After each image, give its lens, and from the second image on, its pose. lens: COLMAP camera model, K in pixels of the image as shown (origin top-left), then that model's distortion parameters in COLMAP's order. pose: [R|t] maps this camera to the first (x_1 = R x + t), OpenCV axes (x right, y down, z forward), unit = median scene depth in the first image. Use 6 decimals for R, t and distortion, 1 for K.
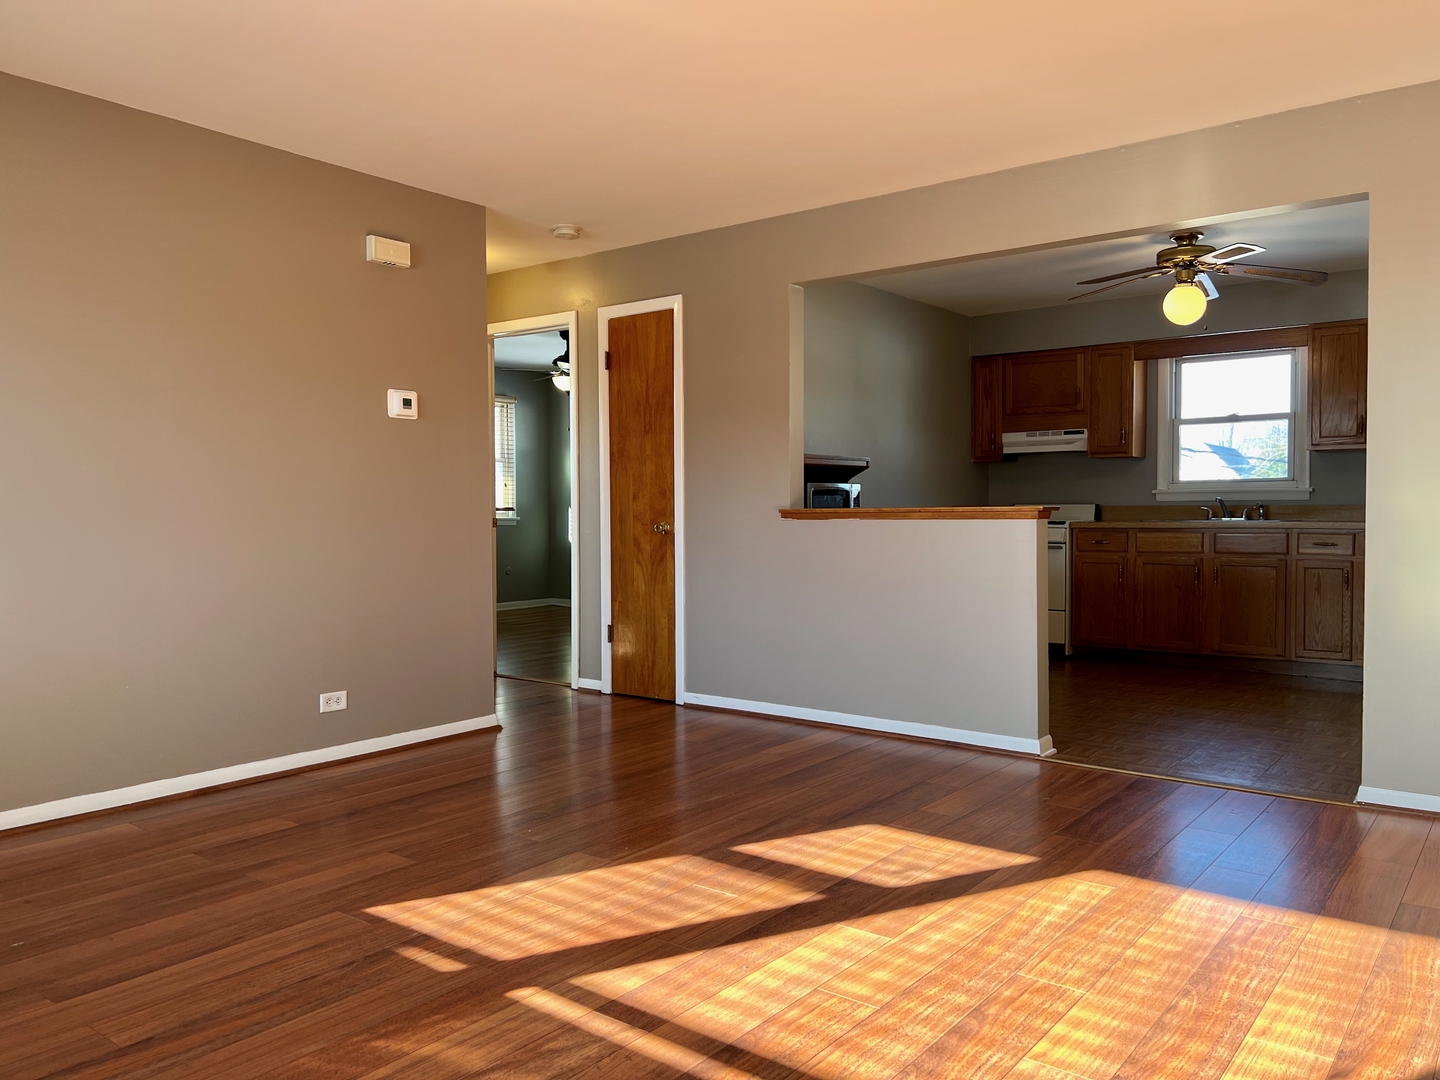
lens RADIAL K [[1078.4, 0, 714.0], [0, 1078.4, 539.8], [0, 0, 1]] dist [0.071541, -0.094443]
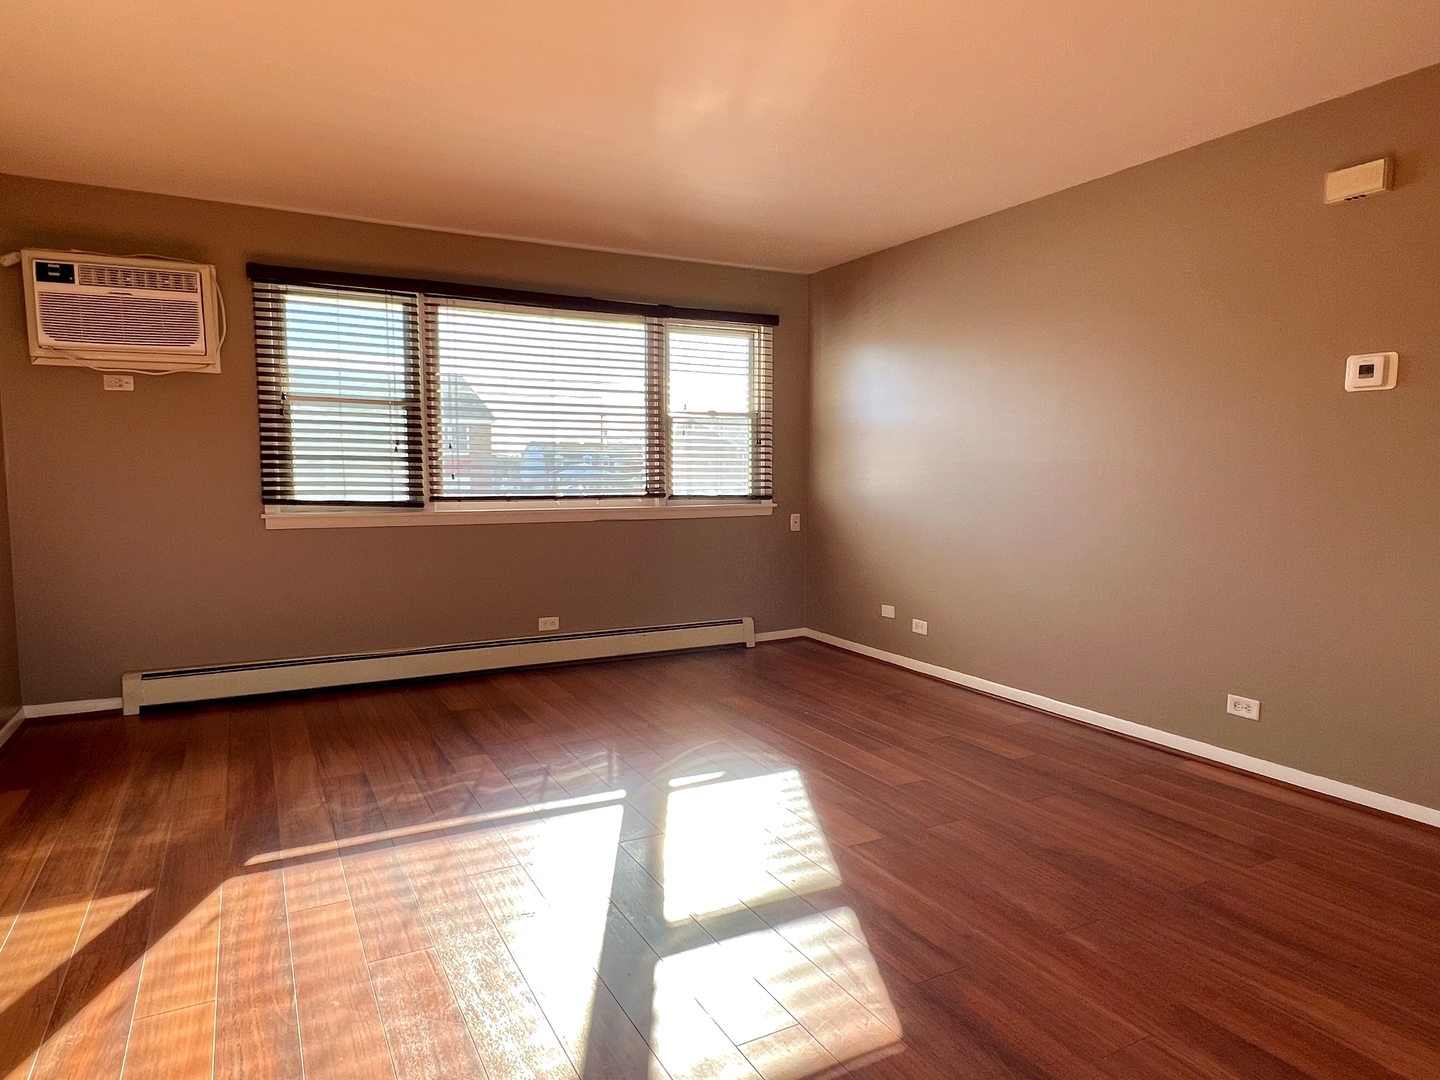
lens RADIAL K [[883.2, 0, 714.2], [0, 883.2, 549.6], [0, 0, 1]] dist [-0.000944, -0.001314]
pose [[-0.406315, 0.088538, -0.909433, 0.756254], [-0.026219, 0.993755, 0.108461, -0.083902], [0.913357, 0.067913, -0.401457, 1.281925]]
